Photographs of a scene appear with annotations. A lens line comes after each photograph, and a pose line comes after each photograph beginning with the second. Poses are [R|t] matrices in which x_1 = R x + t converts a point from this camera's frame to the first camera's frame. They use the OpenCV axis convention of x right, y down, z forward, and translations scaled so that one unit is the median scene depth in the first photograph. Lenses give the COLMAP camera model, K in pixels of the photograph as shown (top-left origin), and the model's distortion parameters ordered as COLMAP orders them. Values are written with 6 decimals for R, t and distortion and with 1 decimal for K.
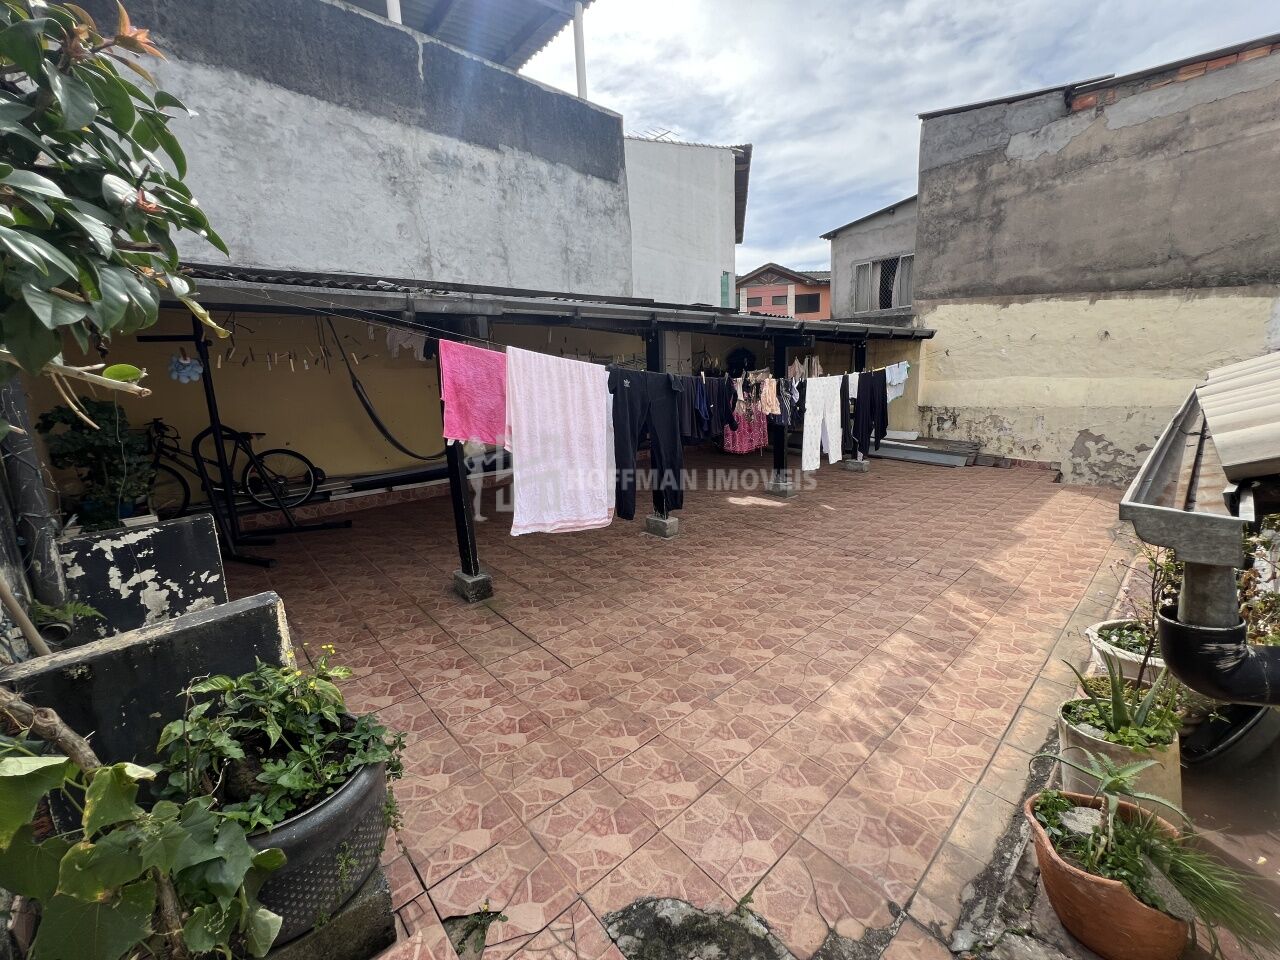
lens RADIAL K [[512.4, 0, 640.0], [0, 512.4, 480.0], [0, 0, 1]] dist [-0.001284, 0.000163]
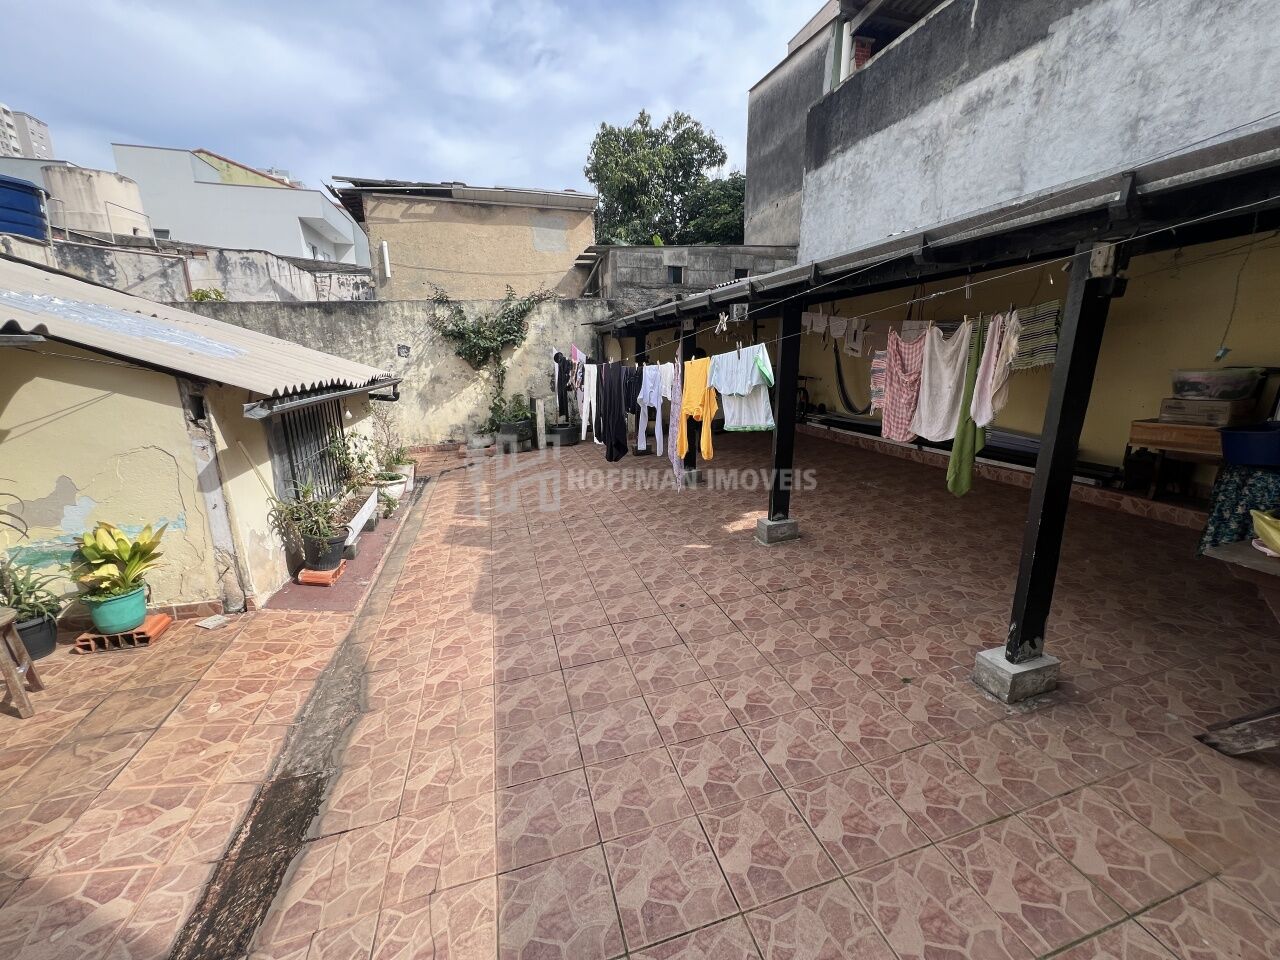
lens RADIAL K [[512.4, 0, 640.0], [0, 512.4, 480.0], [0, 0, 1]] dist [-0.001284, 0.000163]
pose [[-0.439673, 0.258479, -0.860161, 1.243069], [-0.141733, 0.925728, 0.350629, -0.344497], [0.886905, 0.276075, -0.370382, 1.447525]]
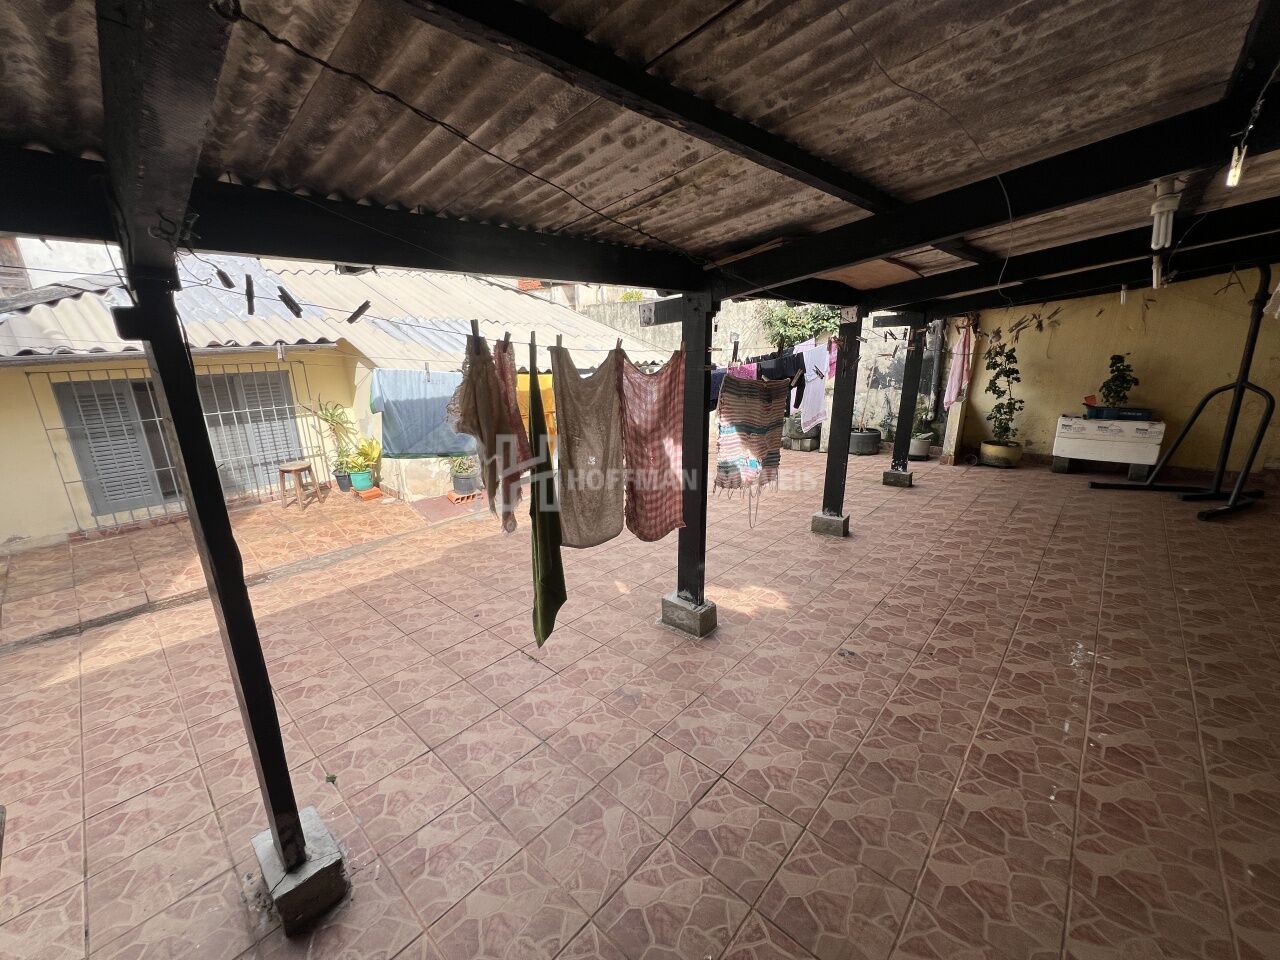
lens RADIAL K [[512.4, 0, 640.0], [0, 512.4, 480.0], [0, 0, 1]] dist [-0.001284, 0.000163]
pose [[-0.994911, 0.071484, -0.071002, 0.469631], [0.031462, 0.889893, 0.455083, -0.431971], [0.095715, 0.450534, -0.887614, 1.854633]]
